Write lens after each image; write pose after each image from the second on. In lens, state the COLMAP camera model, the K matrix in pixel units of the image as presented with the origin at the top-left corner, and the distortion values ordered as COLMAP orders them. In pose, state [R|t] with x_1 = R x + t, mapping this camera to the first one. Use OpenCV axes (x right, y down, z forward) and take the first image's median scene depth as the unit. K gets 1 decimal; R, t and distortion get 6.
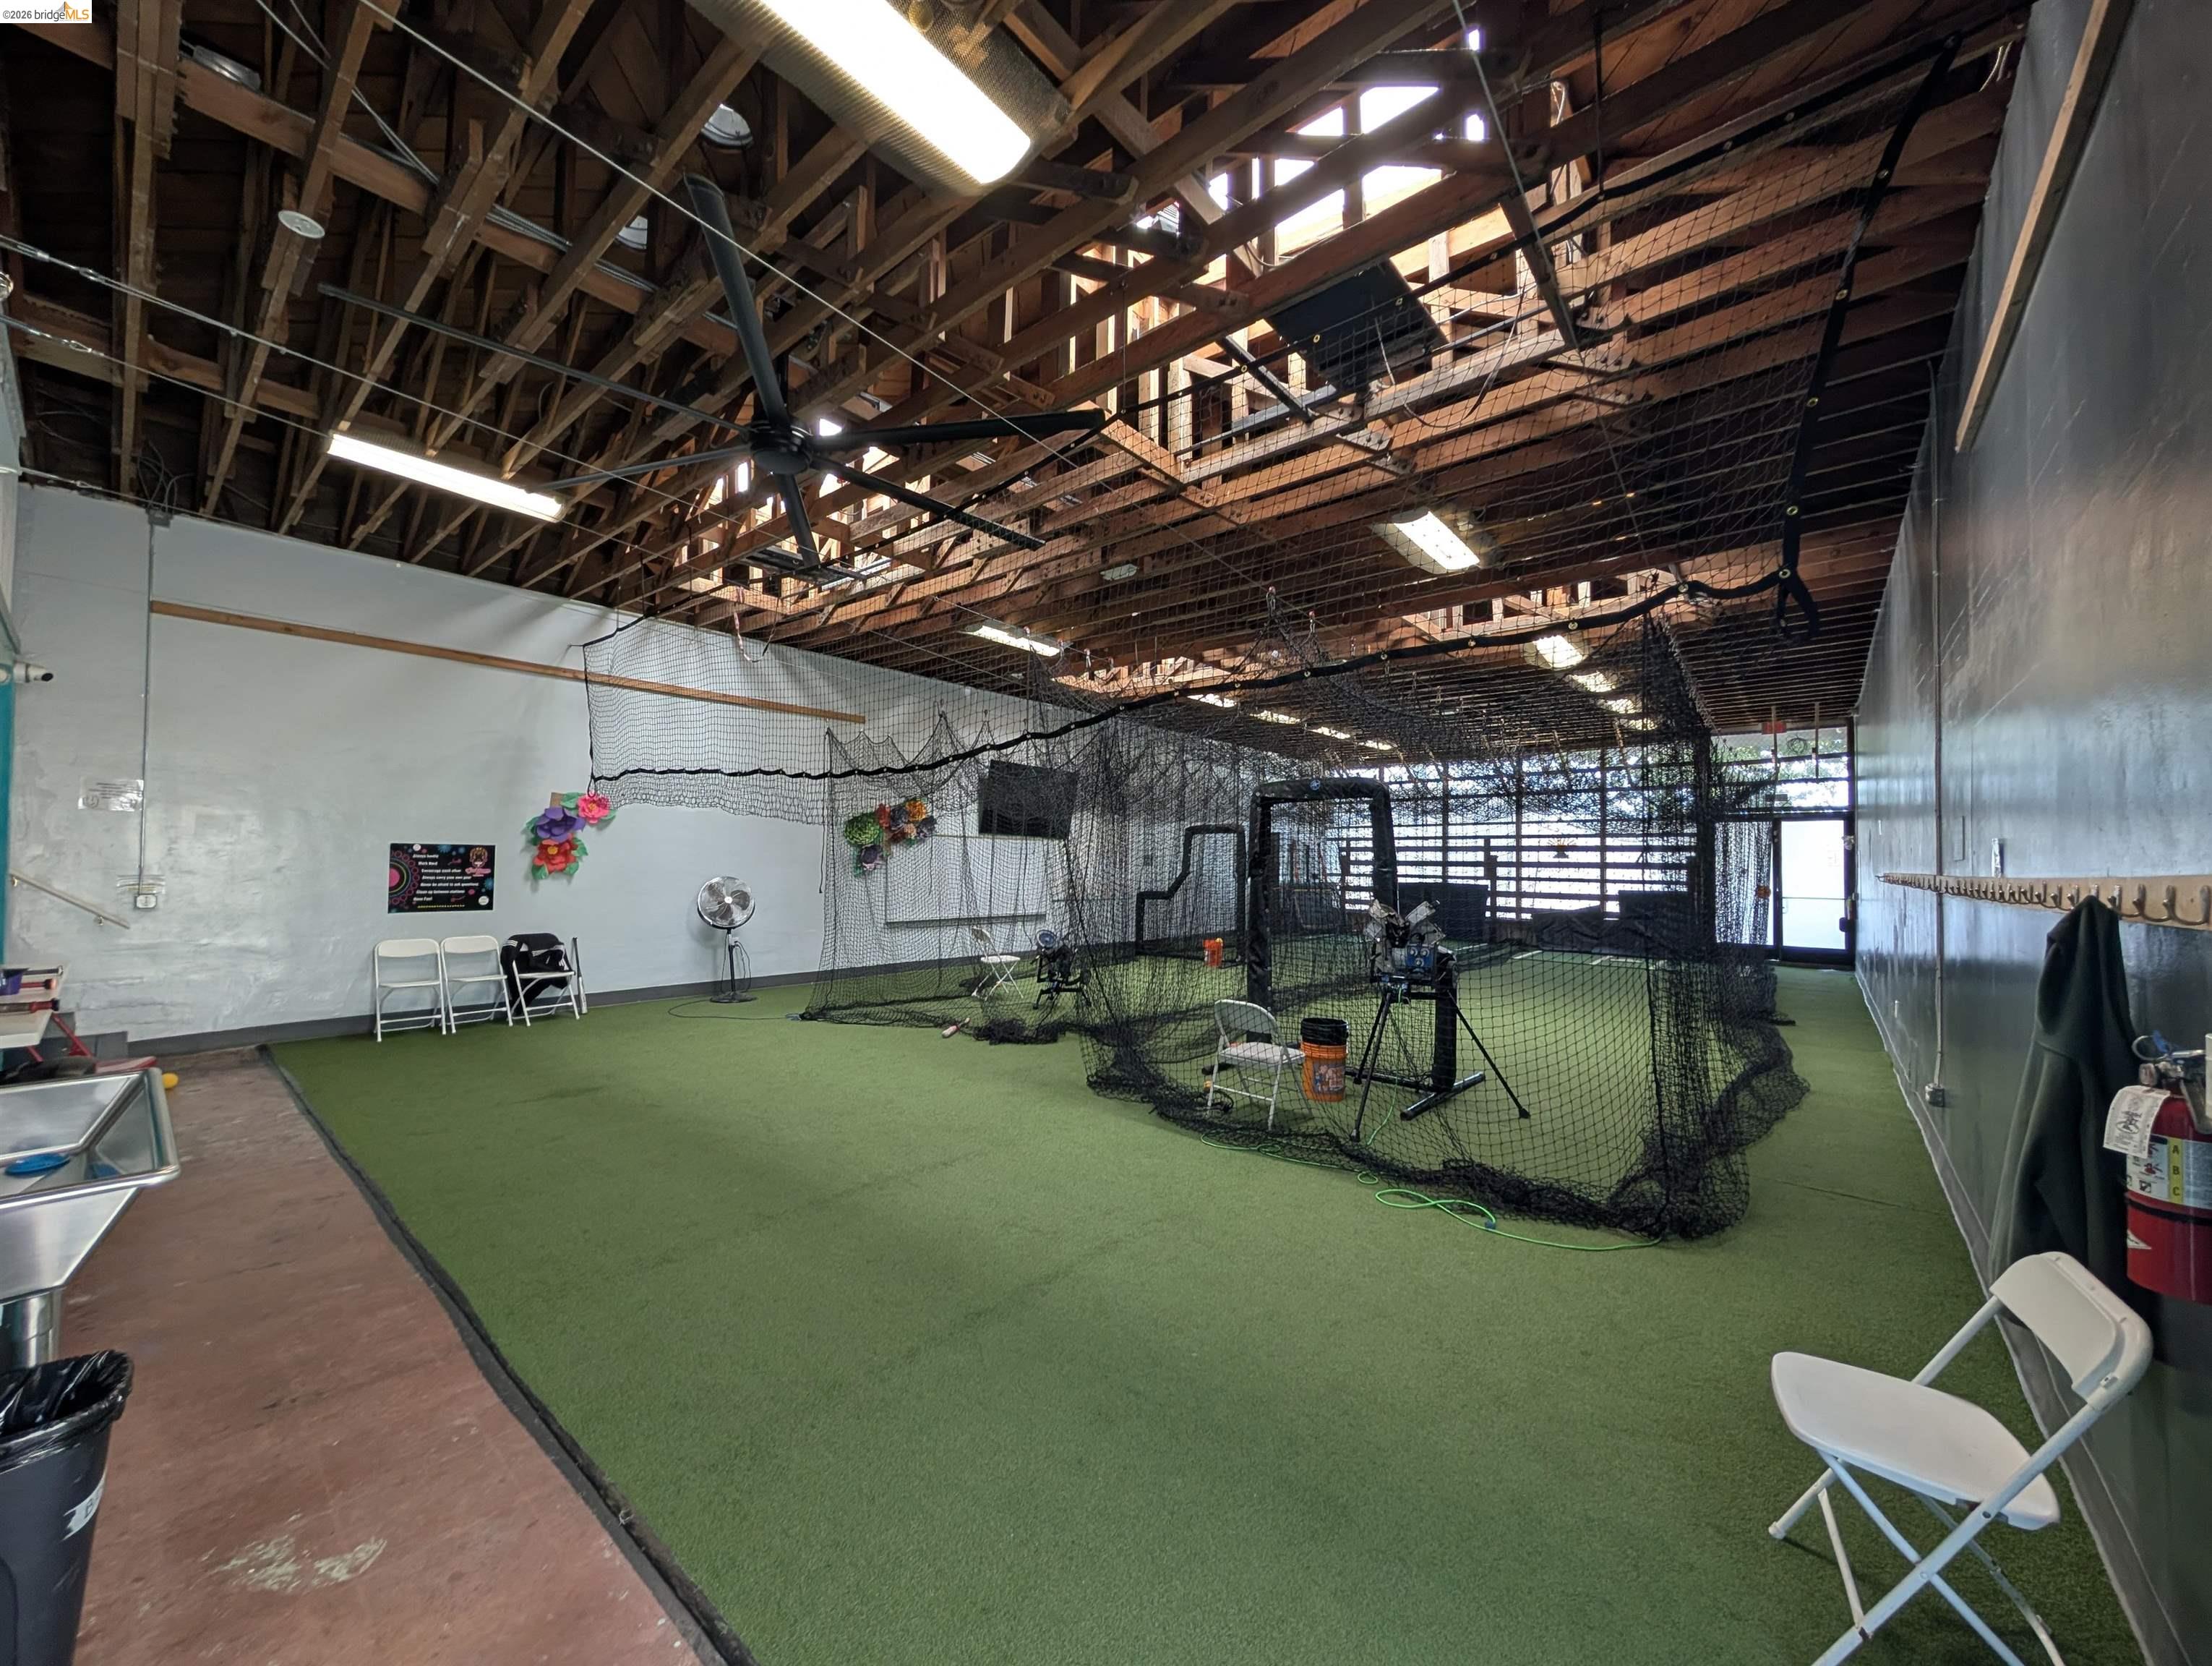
lens RADIAL K [[836.2, 0, 1098.8], [0, 836.2, 837.5], [0, 0, 1]] dist [0.002302, 0.000182]
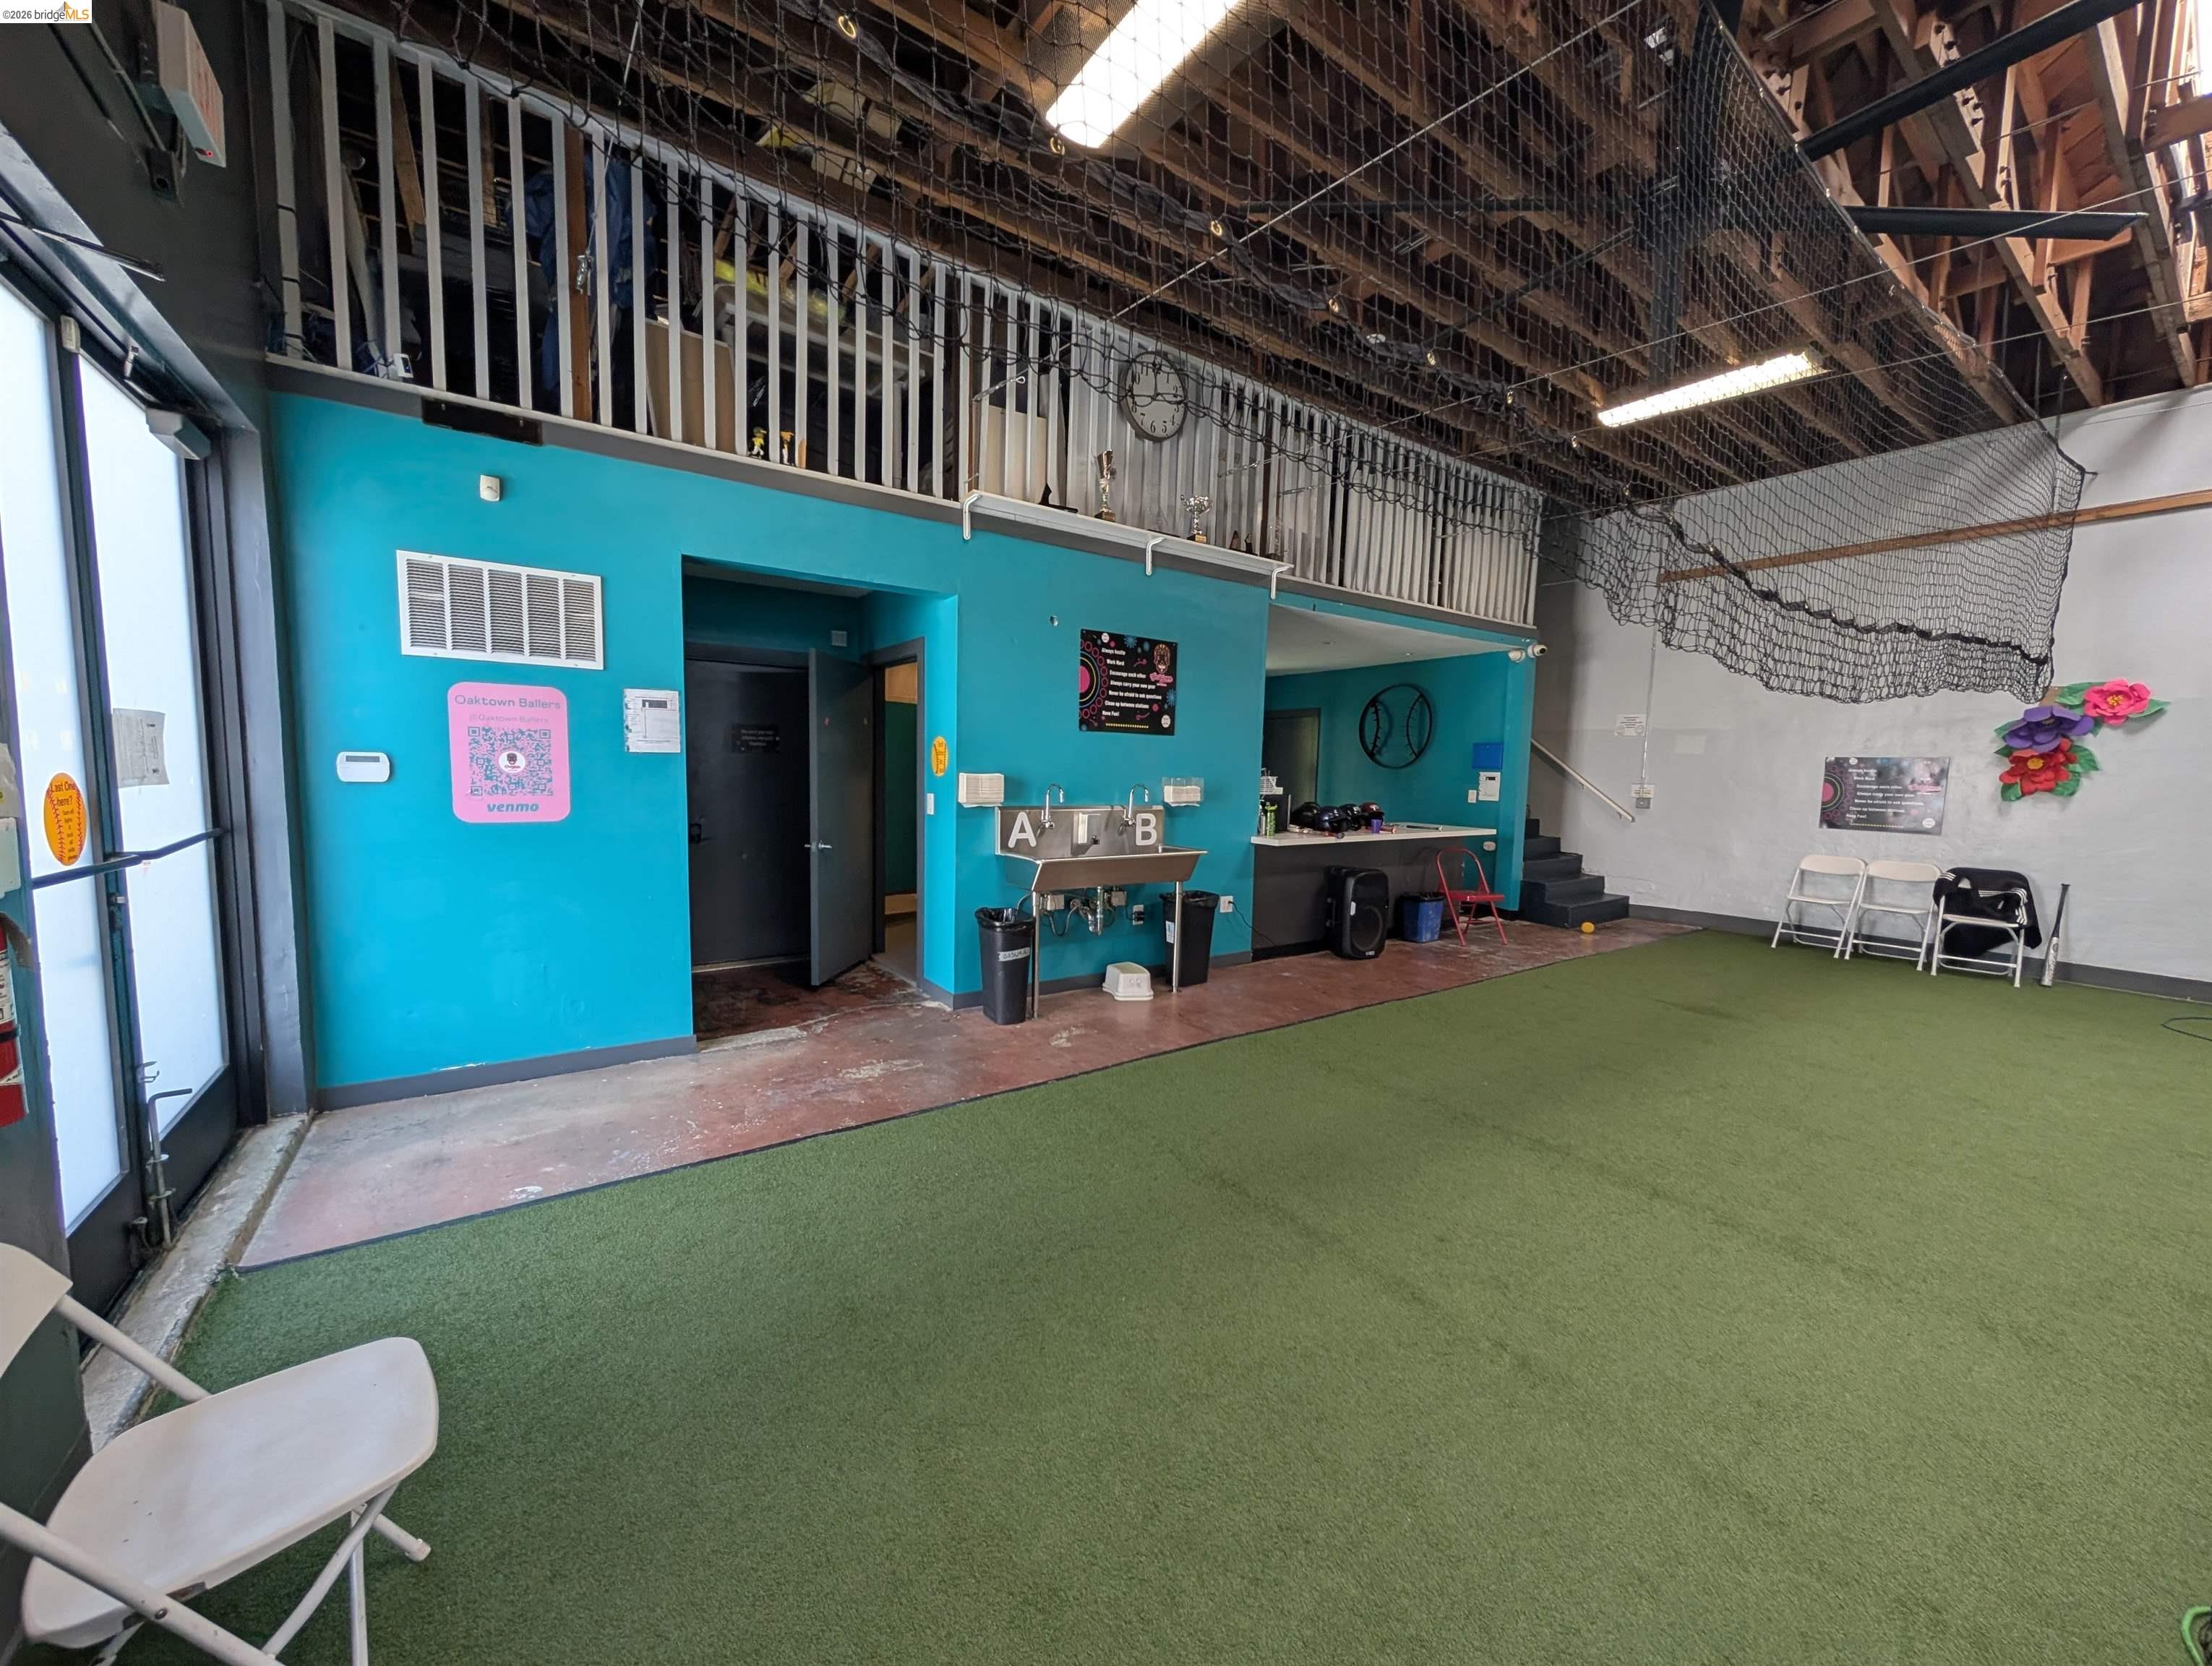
lens RADIAL K [[836.2, 0, 1098.8], [0, 836.2, 837.5], [0, 0, 1]] dist [0.002302, 0.000182]
pose [[-0.250554, 0.068505, -0.965676, 0.323196], [0.002035, 0.997528, 0.070237, 0.029767], [0.968100, 0.015633, -0.250074, 0.413633]]
